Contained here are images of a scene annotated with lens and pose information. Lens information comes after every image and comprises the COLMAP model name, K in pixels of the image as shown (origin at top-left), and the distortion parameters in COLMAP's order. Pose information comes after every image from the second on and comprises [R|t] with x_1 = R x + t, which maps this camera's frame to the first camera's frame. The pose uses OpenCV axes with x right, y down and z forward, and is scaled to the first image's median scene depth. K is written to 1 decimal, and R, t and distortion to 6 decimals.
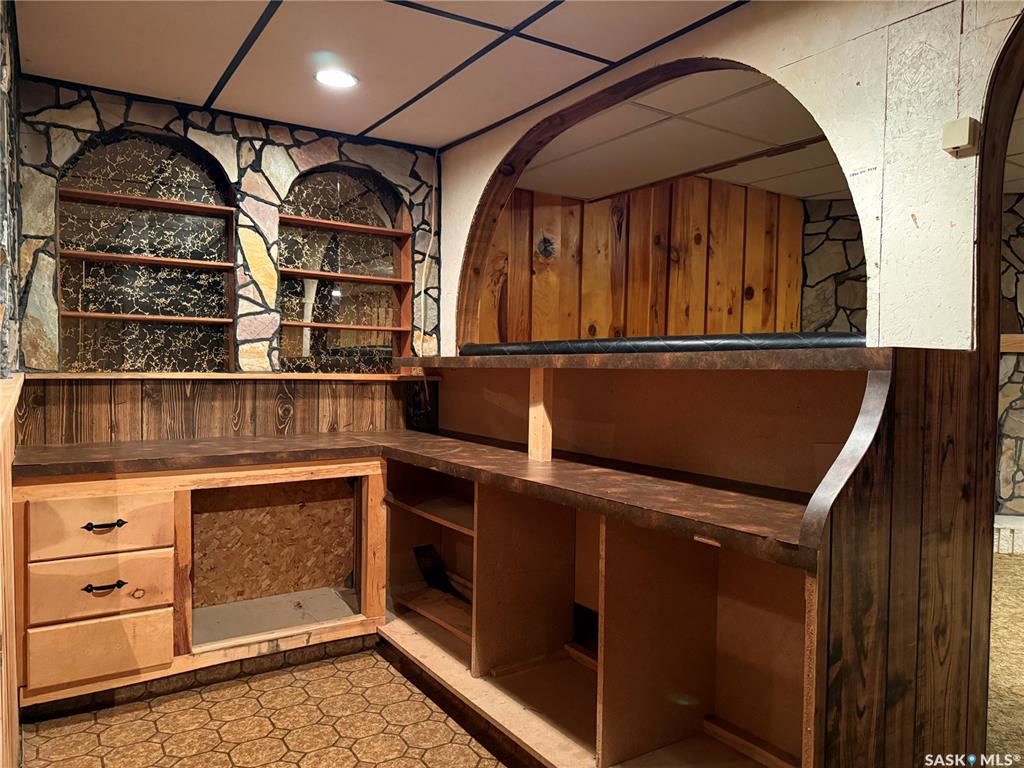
lens RADIAL K [[729.8, 0, 515.7], [0, 729.8, 382.3], [0, 0, 1]] dist [0.043904, -0.013853]
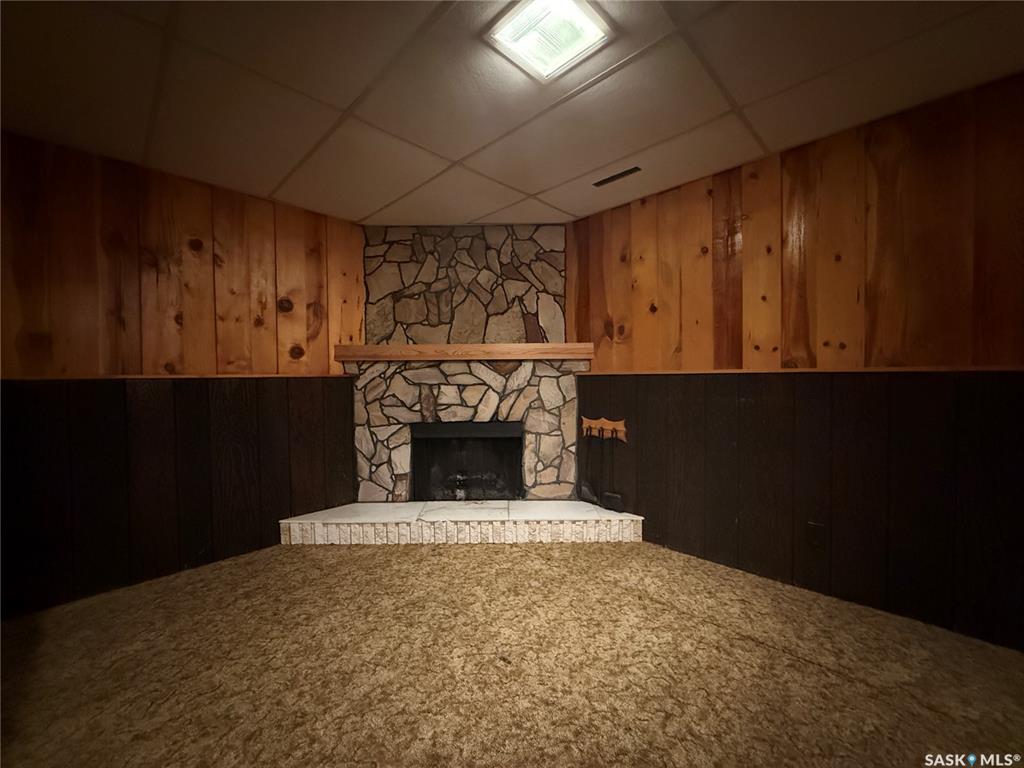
lens RADIAL K [[407.4, 0, 506.0], [0, 407.4, 384.4], [0, 0, 1]] dist [-0.001076, -0.000282]
pose [[0.983646, -0.029065, 0.177751, 0.506656], [0.030559, 0.999517, -0.005674, 0.001123], [-0.177500, 0.011013, 0.984059, 0.375975]]
